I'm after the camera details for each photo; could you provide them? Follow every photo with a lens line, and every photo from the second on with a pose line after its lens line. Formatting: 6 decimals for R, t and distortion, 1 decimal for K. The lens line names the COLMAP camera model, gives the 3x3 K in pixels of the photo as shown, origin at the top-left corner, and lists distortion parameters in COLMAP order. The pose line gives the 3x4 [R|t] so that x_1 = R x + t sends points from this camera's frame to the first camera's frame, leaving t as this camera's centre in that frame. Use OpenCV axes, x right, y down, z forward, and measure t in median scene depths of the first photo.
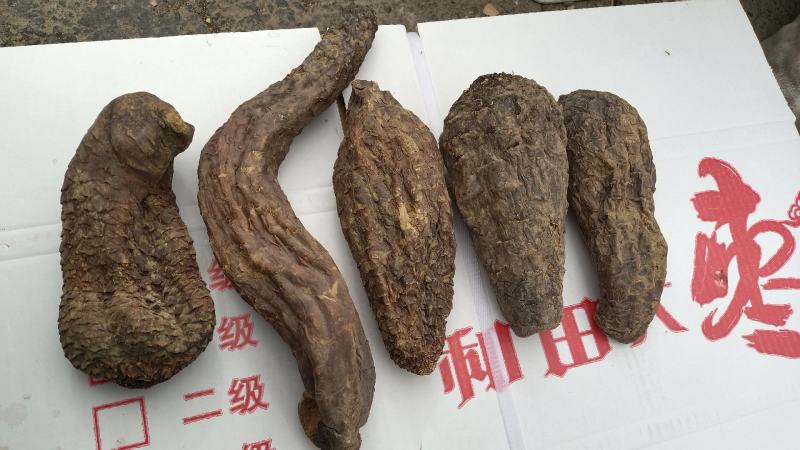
lens RADIAL K [[581.9, 0, 400.0], [0, 581.9, 225.0], [0, 0, 1]] dist [0.048625, -0.004051]
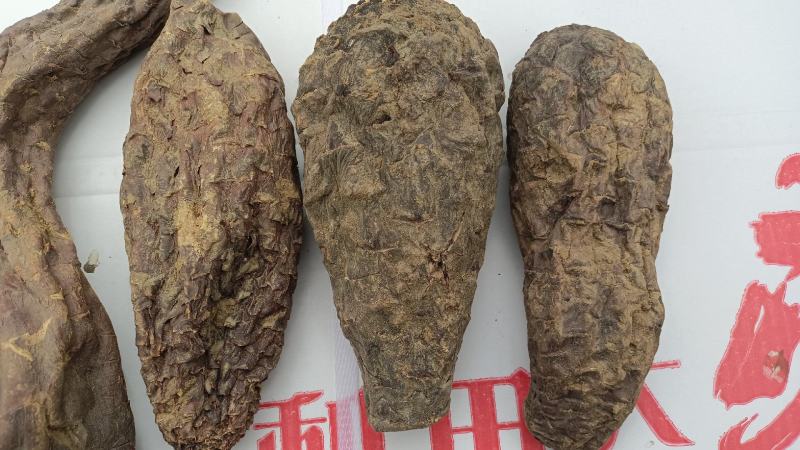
lens RADIAL K [[604.6, 0, 400.0], [0, 604.6, 225.0], [0, 0, 1]] dist [0.007277, 0.004017]
pose [[0.968386, 0.116398, -0.220636, 0.336429], [-0.088885, 0.987417, 0.130794, -0.106525], [0.233084, -0.107048, 0.966547, 0.385272]]
